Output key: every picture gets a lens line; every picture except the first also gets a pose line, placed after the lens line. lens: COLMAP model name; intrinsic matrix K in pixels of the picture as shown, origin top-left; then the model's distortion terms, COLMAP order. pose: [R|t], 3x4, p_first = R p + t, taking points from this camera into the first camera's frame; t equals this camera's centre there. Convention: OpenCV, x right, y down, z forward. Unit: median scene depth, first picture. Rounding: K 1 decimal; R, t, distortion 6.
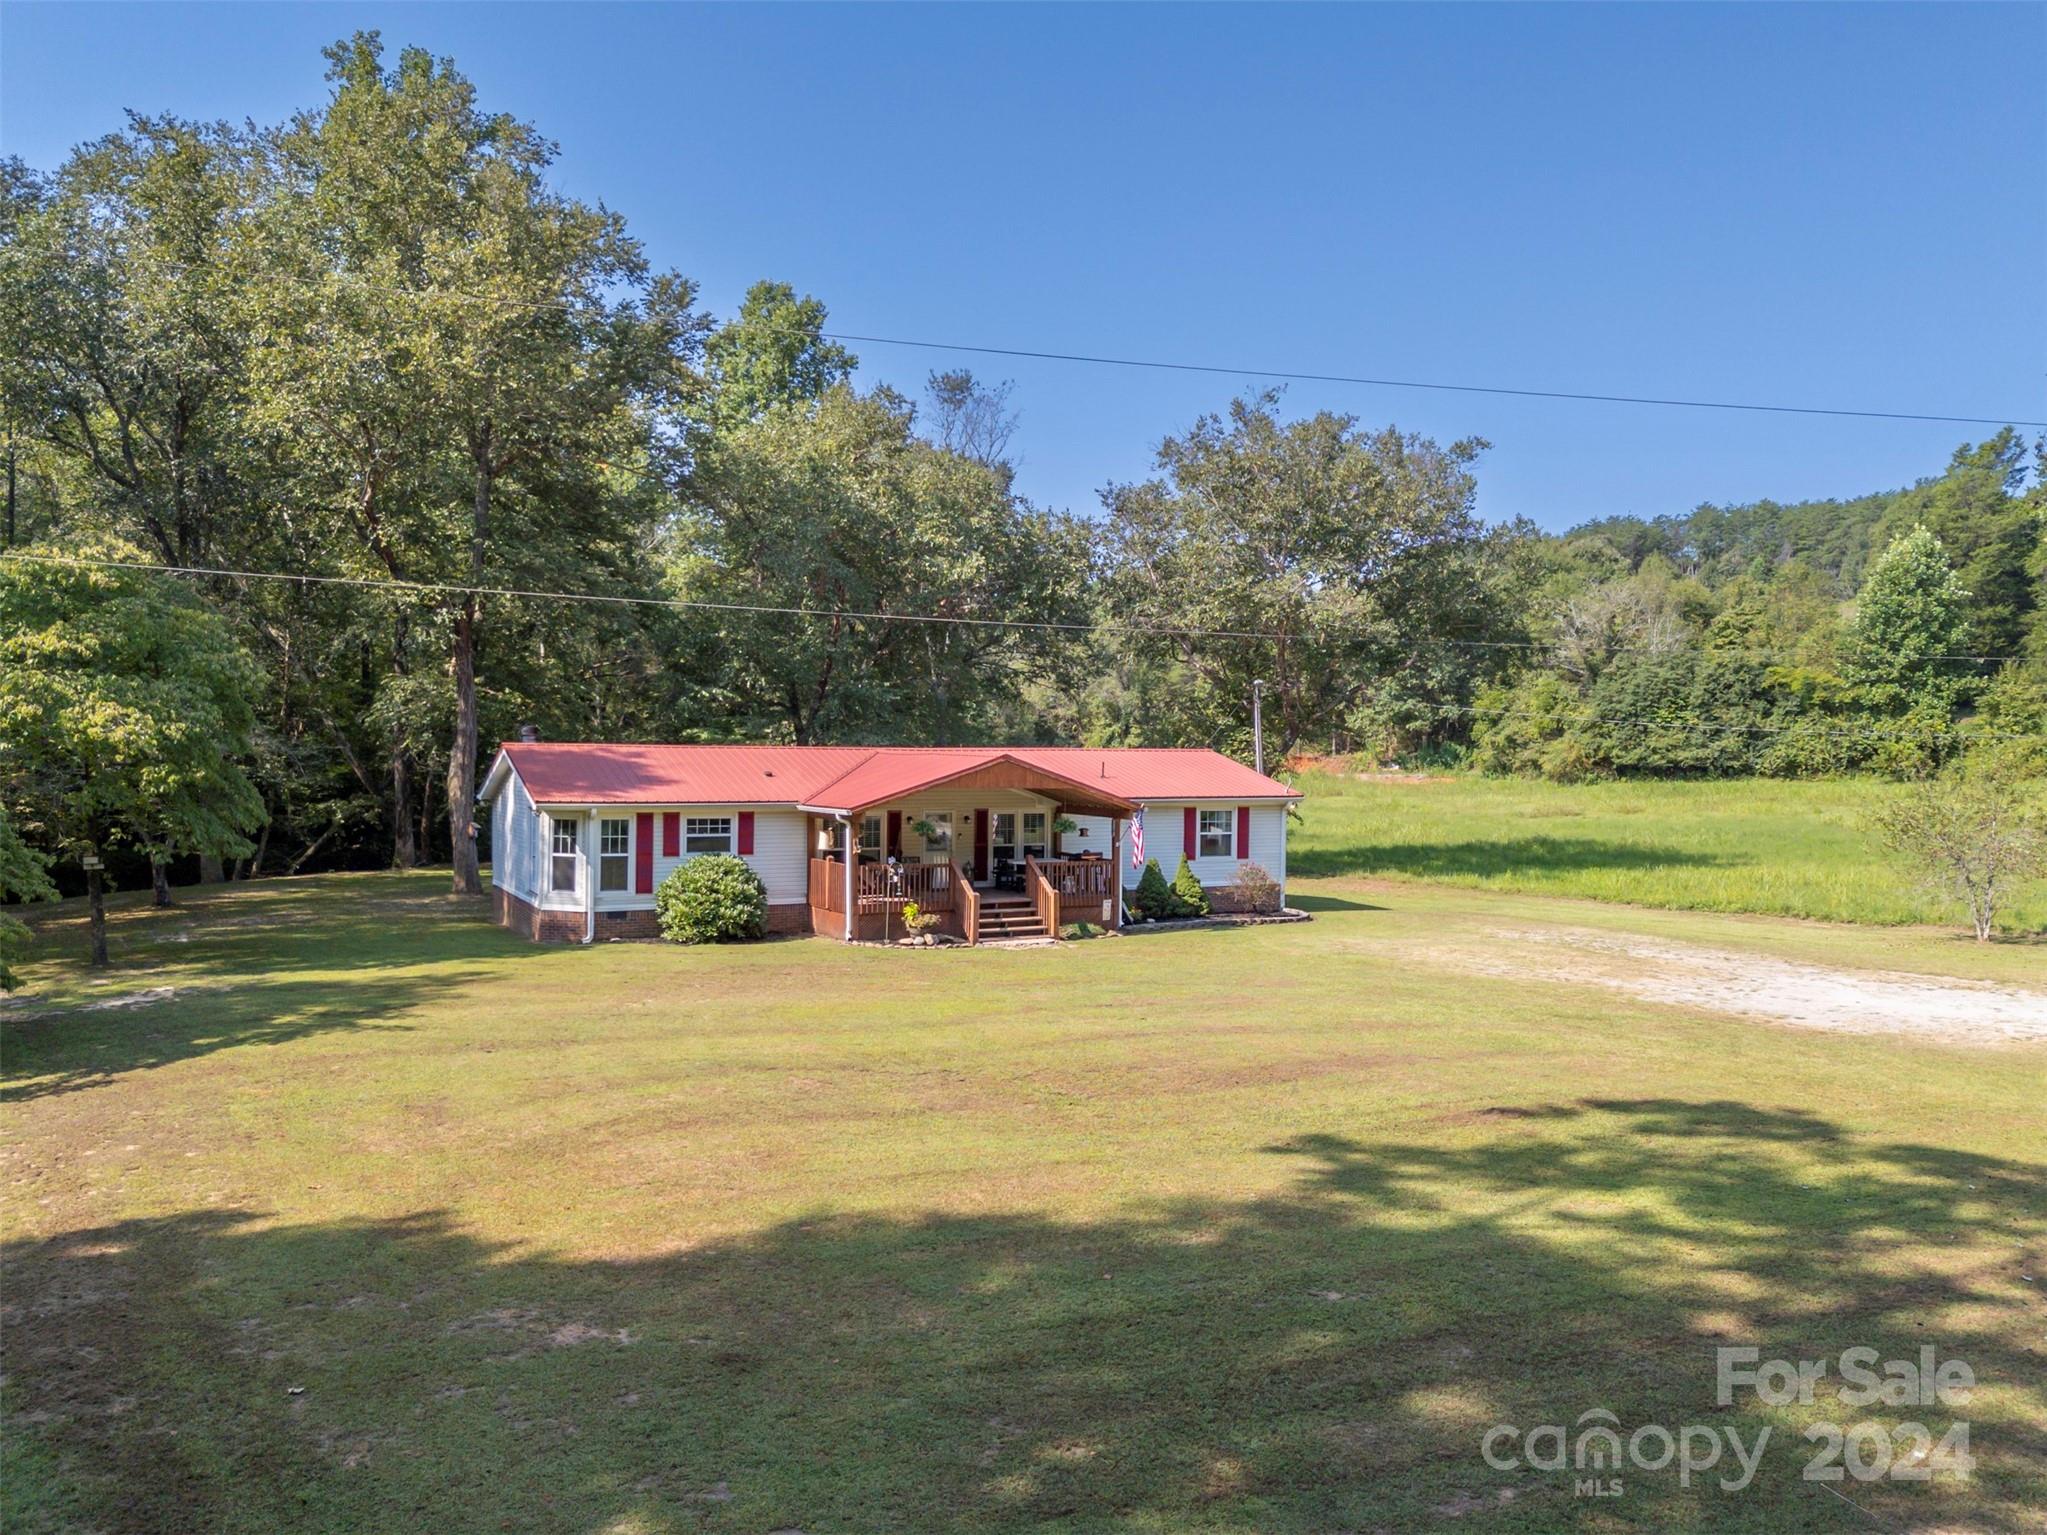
lens RADIAL K [[1619.5, 0, 1023.5], [0, 1619.5, 767.5], [0, 0, 1]] dist [0.109708, -0.000444]
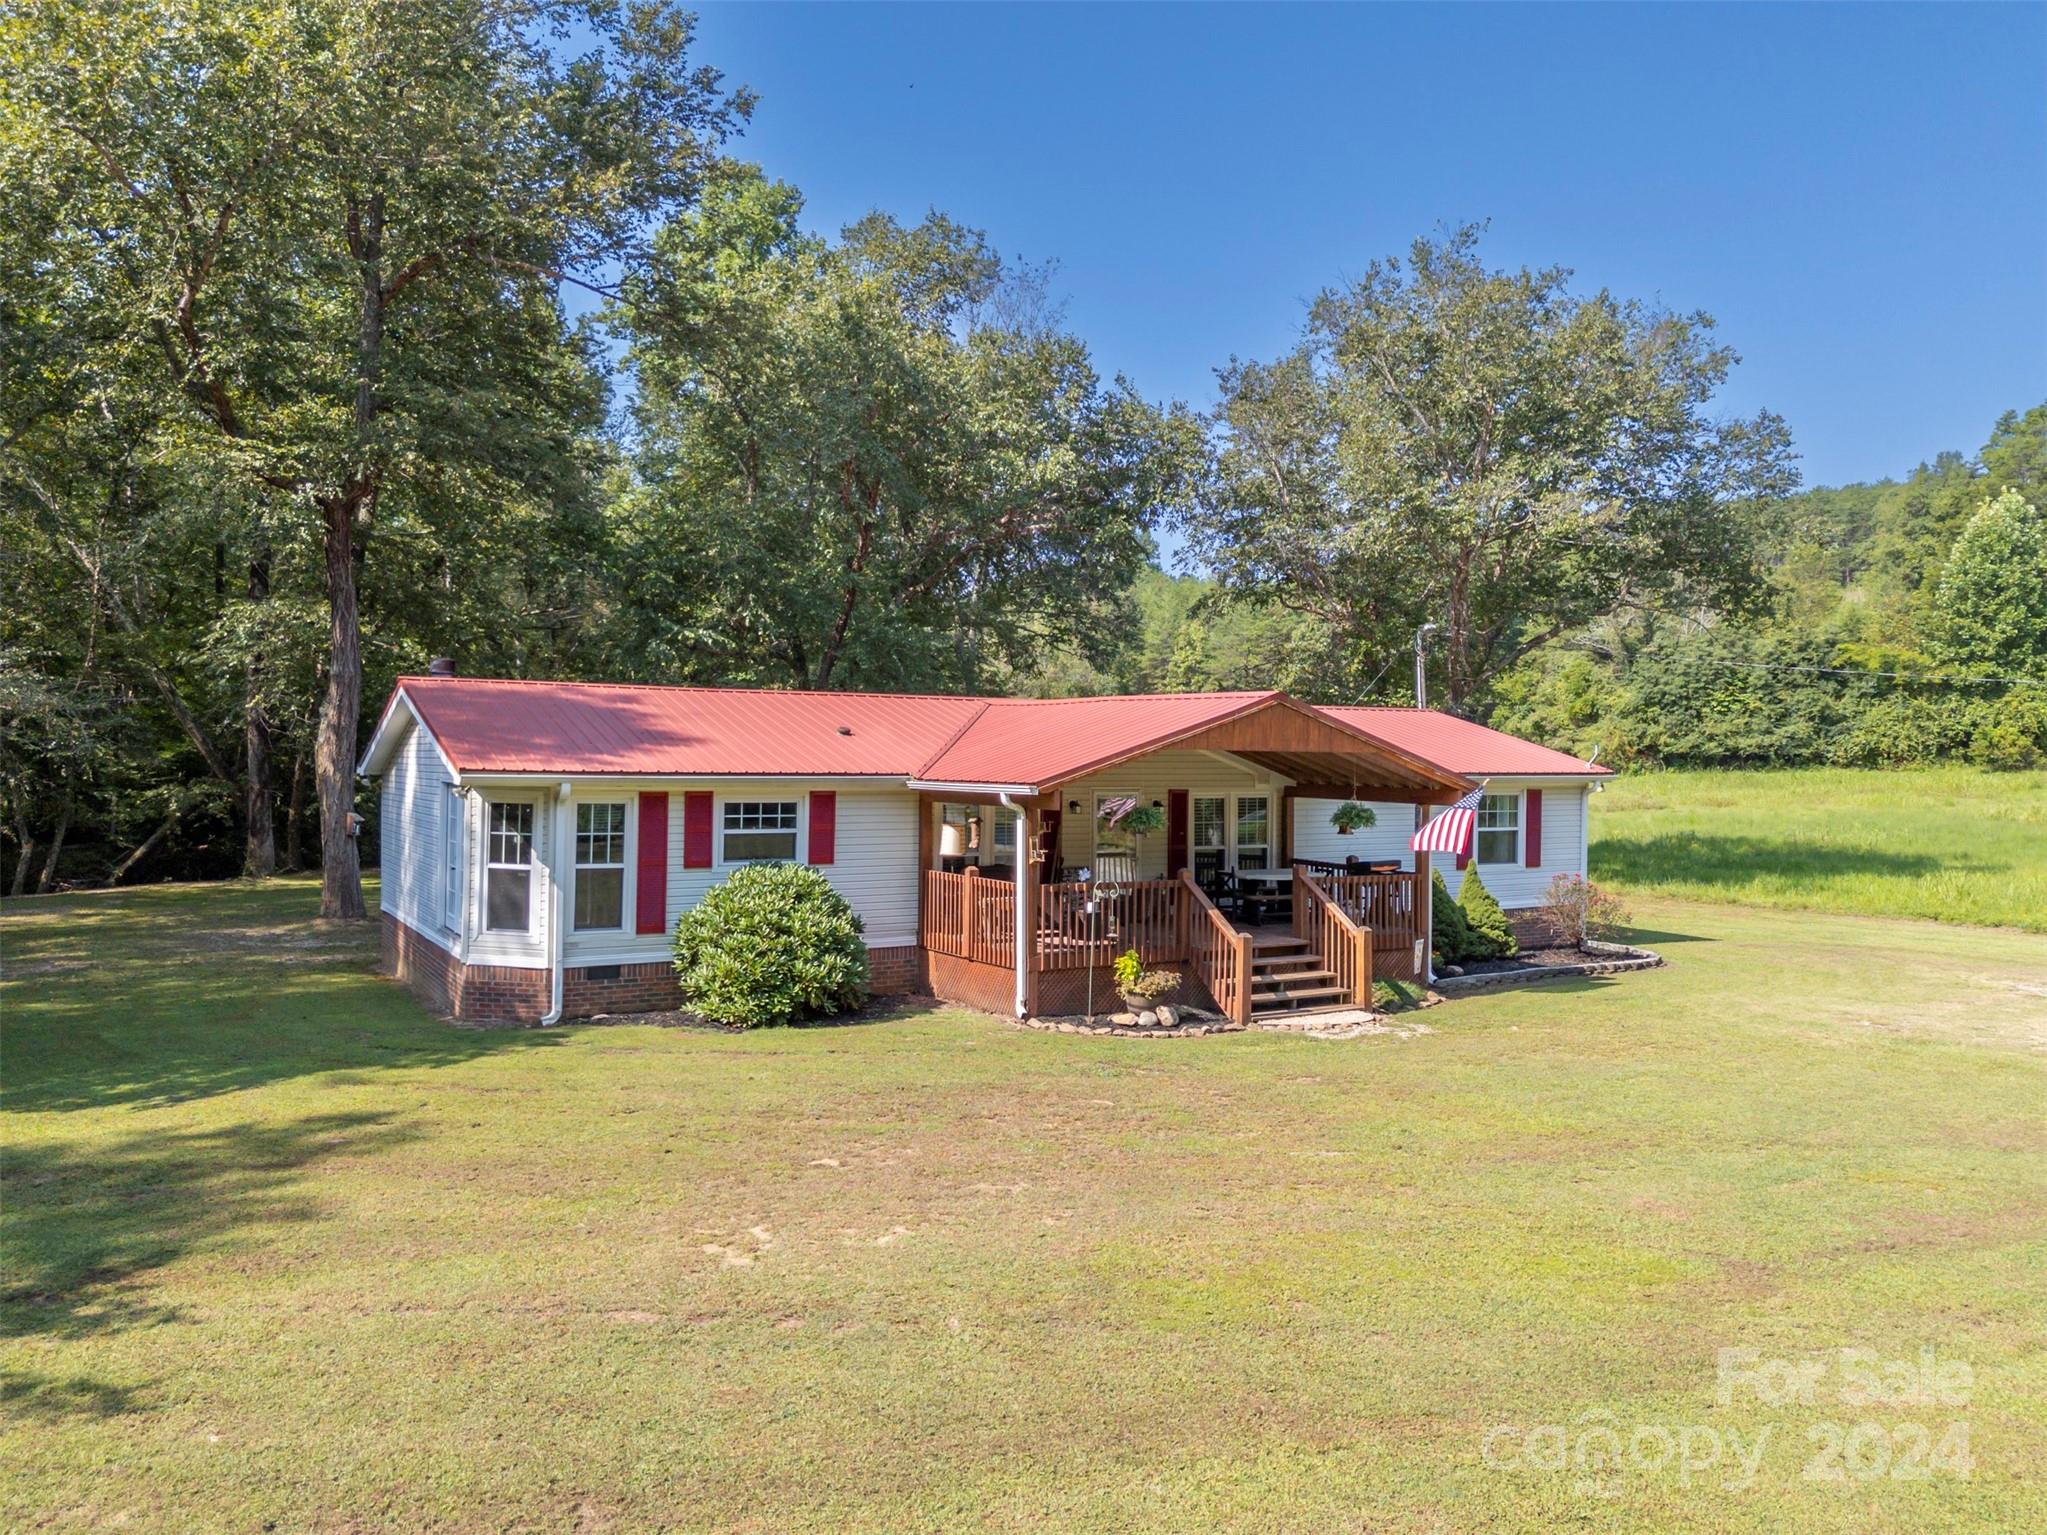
lens RADIAL K [[1589.8, 0, 1025.4], [0, 1589.8, 740.3], [0, 0, 1]] dist [0.079734, -0.003166]
pose [[0.997955, 0.003101, 0.063852, -0.111034], [-0.002093, 0.999872, -0.015848, 0.014696], [-0.063893, 0.015682, 0.997834, 0.348294]]
